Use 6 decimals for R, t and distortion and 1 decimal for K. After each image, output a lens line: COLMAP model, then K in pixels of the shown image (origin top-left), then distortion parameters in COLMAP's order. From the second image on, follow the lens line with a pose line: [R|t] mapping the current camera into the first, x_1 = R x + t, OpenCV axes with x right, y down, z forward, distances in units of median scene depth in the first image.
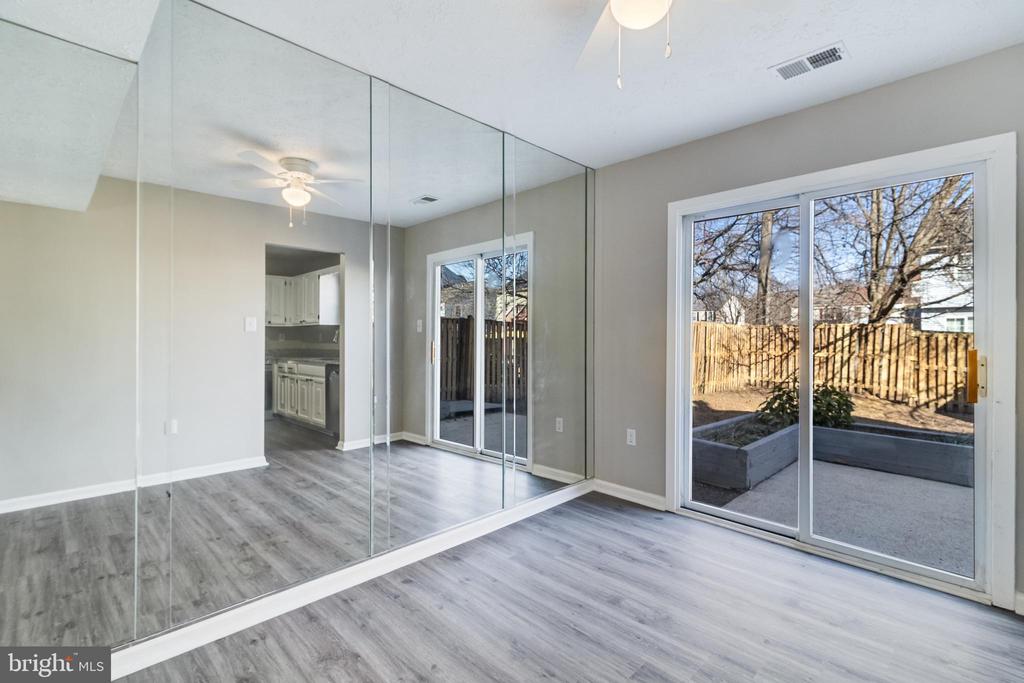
lens RADIAL K [[483.2, 0, 510.1], [0, 483.2, 336.1], [0, 0, 1]] dist [0.001046, 0.000114]
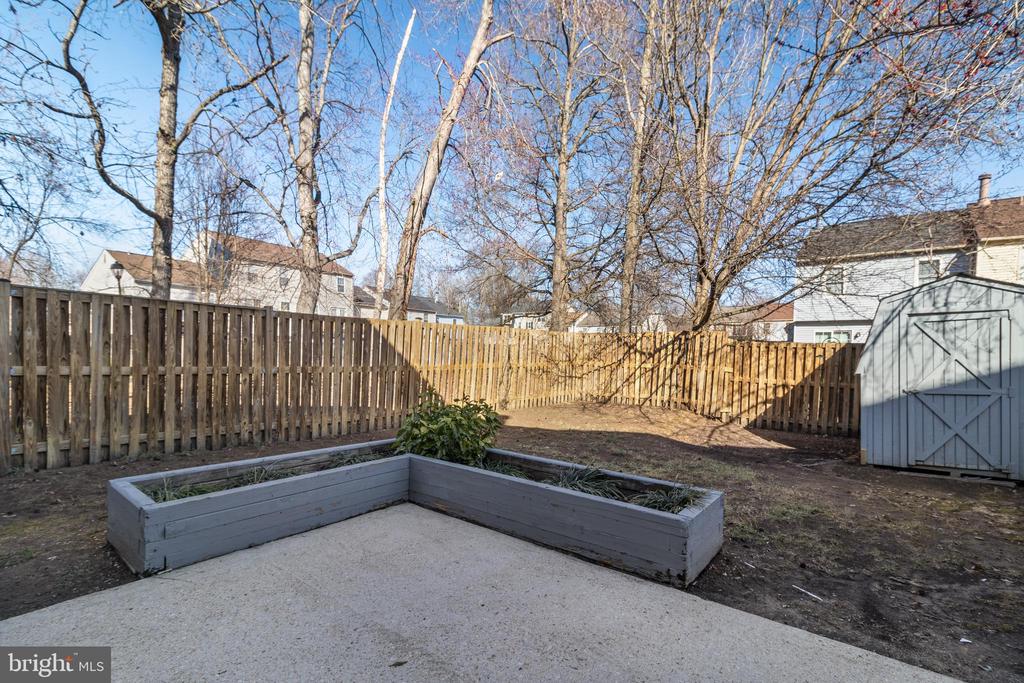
lens RADIAL K [[478.0, 0, 519.5], [0, 478.0, 335.7], [0, 0, 1]] dist [0.001306, -0.000640]
pose [[0.994643, 0.010762, 0.102807, 1.220849], [-0.007362, 0.999415, -0.033391, 0.053804], [-0.103106, 0.032456, 0.994141, 0.494511]]
